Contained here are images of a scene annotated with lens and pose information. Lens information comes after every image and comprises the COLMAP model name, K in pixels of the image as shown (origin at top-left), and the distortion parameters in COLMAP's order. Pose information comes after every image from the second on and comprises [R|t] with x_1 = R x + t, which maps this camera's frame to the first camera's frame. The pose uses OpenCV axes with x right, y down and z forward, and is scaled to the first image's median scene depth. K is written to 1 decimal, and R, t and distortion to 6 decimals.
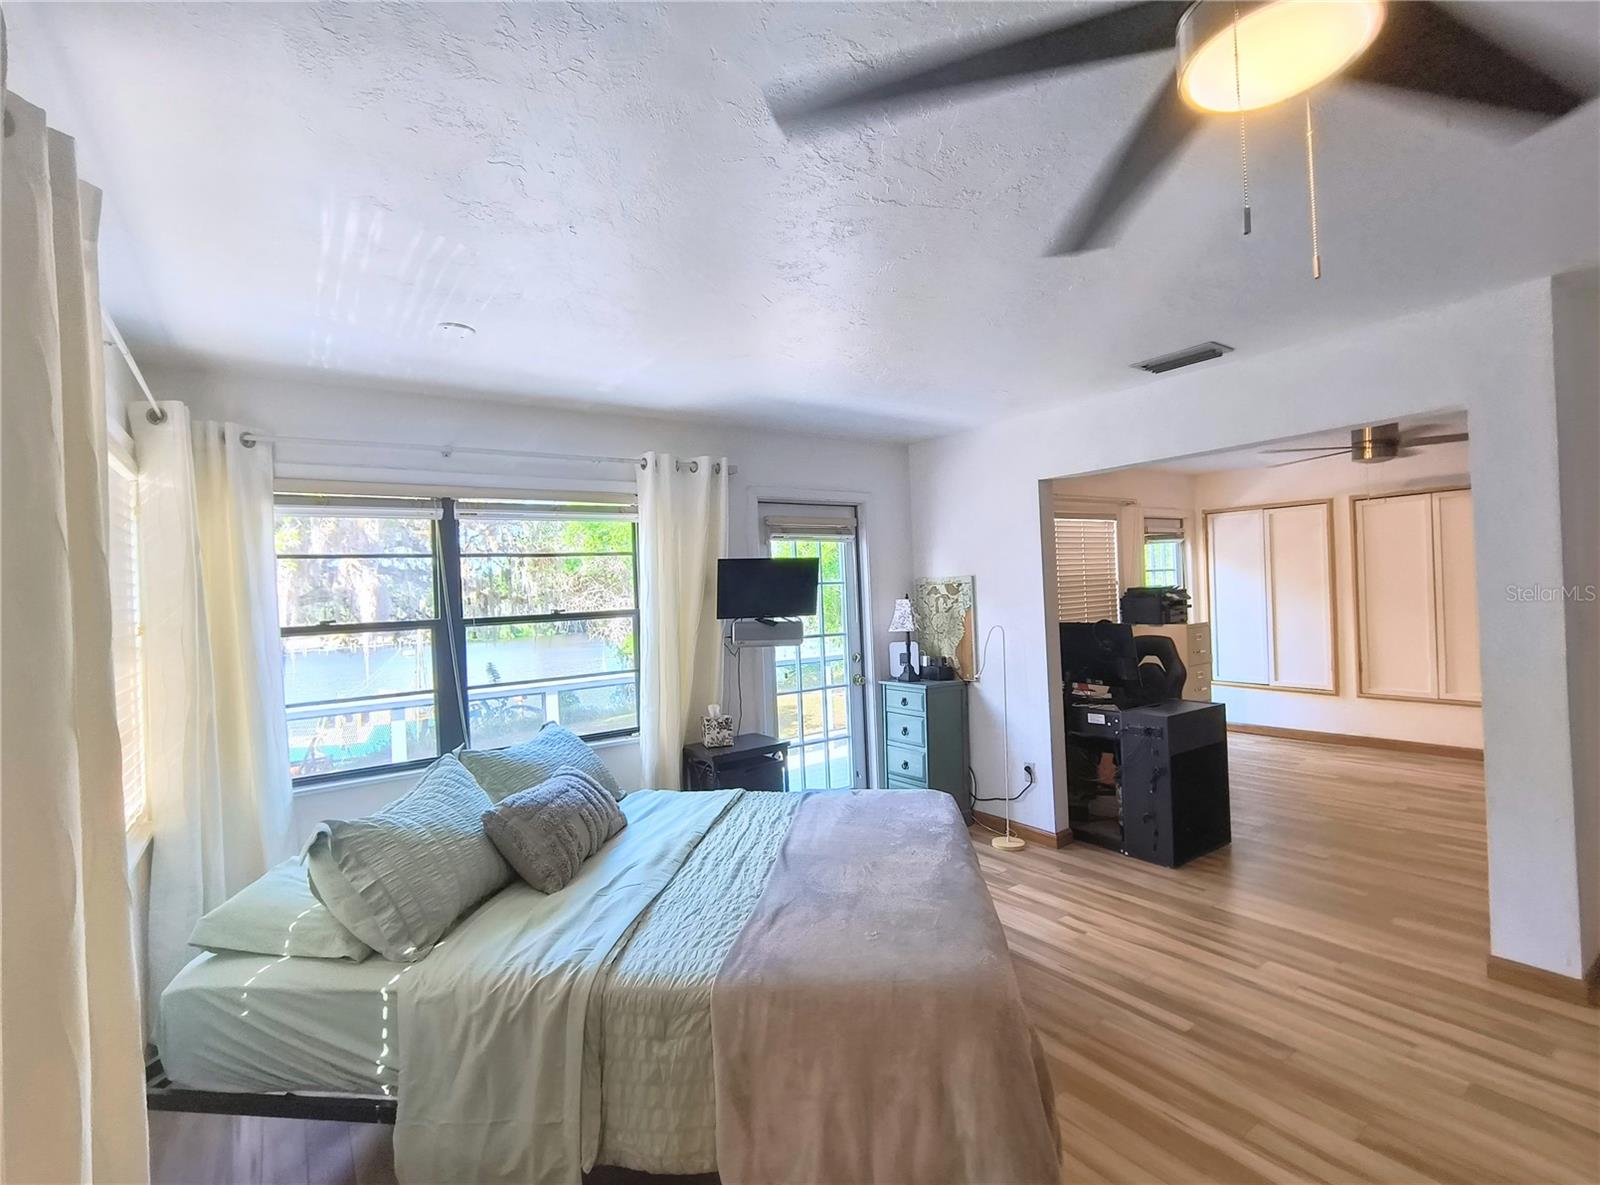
lens RADIAL K [[735.8, 0, 802.7], [0, 735.8, 594.0], [0, 0, 1]] dist [-0.005652, -0.000501]
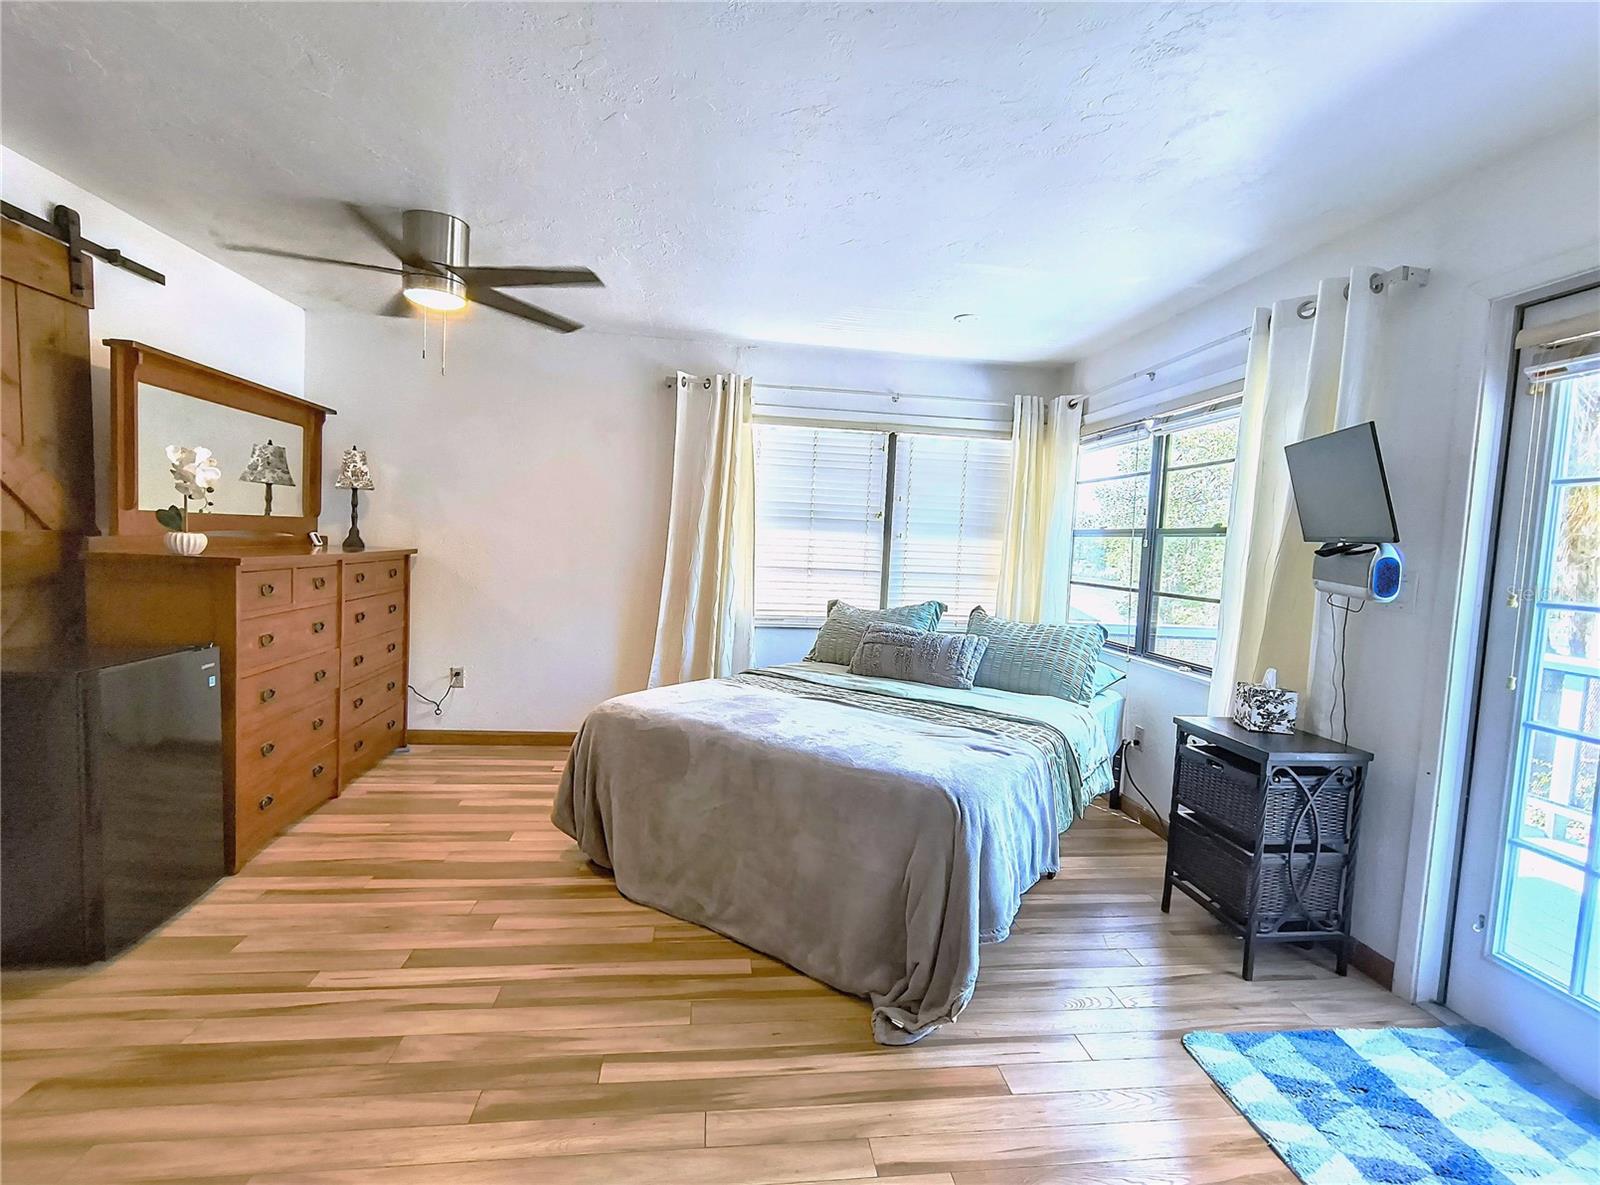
lens RADIAL K [[735.8, 0, 800.1], [0, 735.8, 593.4], [0, 0, 1]] dist [-0.005652, -0.000501]
pose [[-0.477608, 0.083692, -0.874578, 0.995082], [-0.026361, 0.993639, 0.109482, 0.032161], [0.878177, 0.075344, -0.472364, 1.429142]]
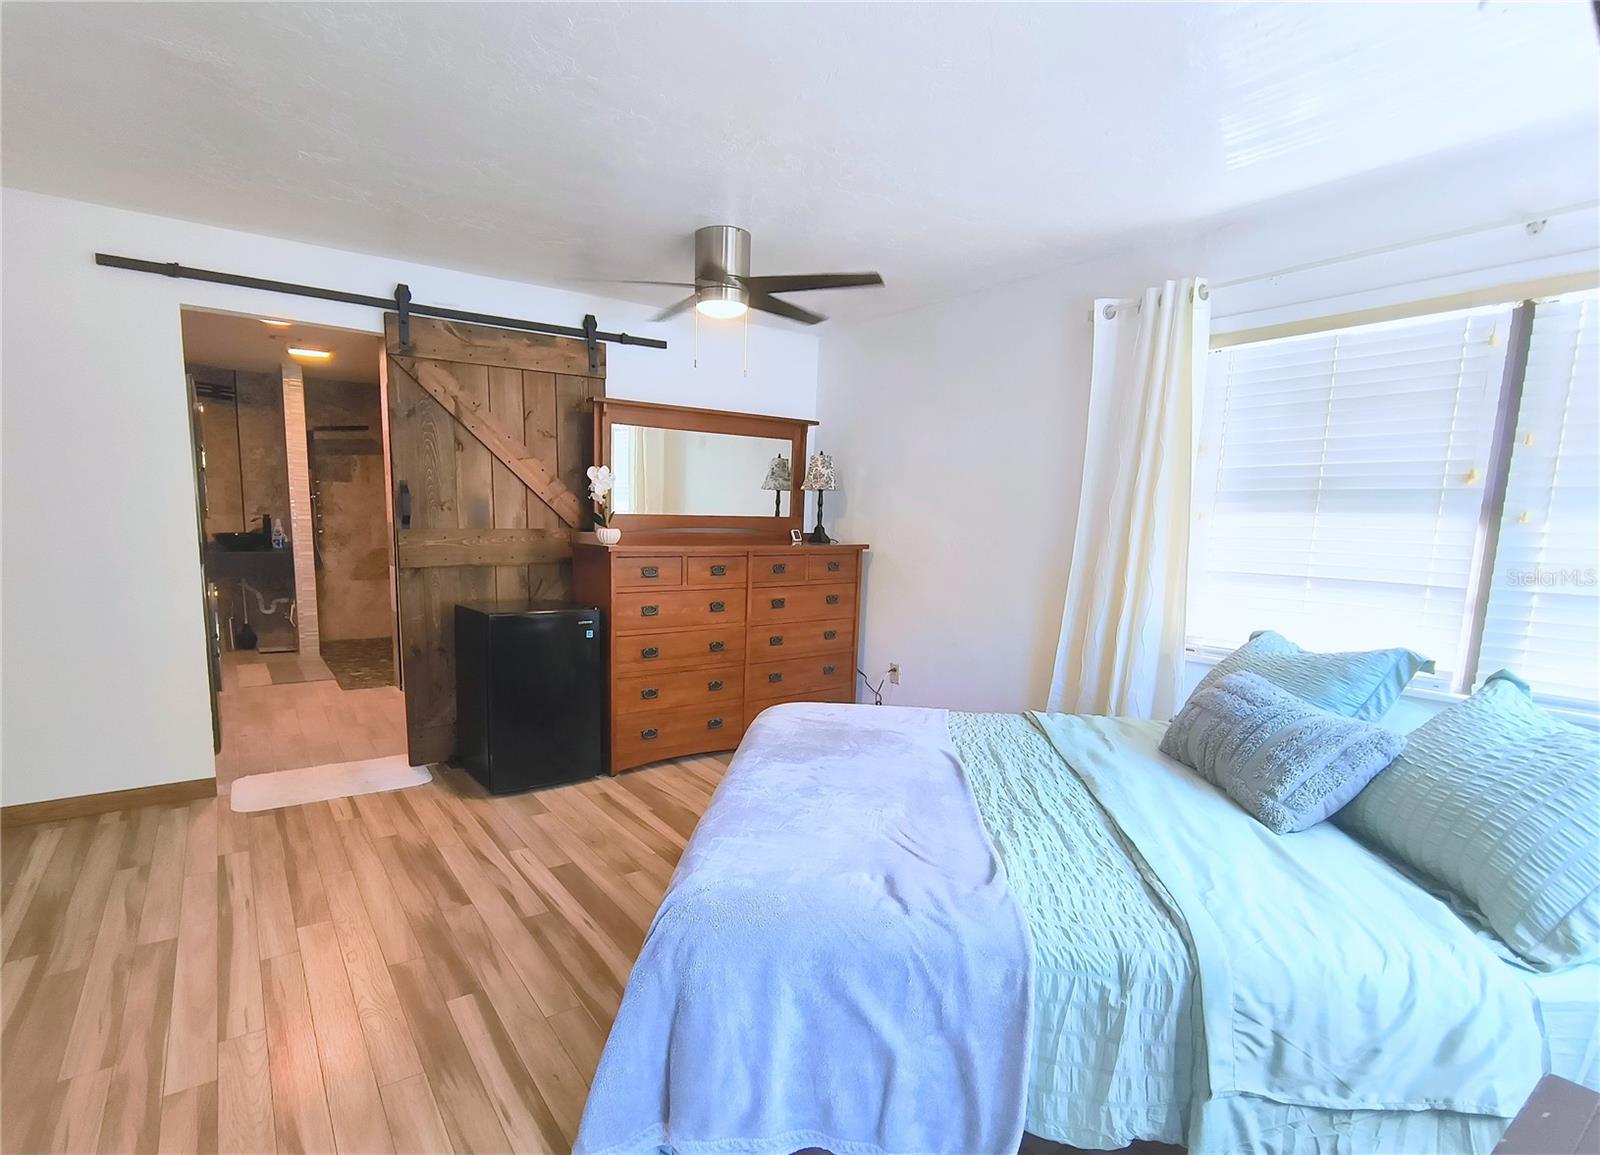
lens RADIAL K [[782.6, 0, 757.1], [0, 782.6, 622.8], [0, 0, 1]] dist [0.002393, 0.000783]
pose [[-0.999510, 0.016904, 0.026336, 0.160528], [0.020362, 0.990341, 0.137150, 0.061677], [-0.023763, 0.137619, -0.990200, 1.734157]]
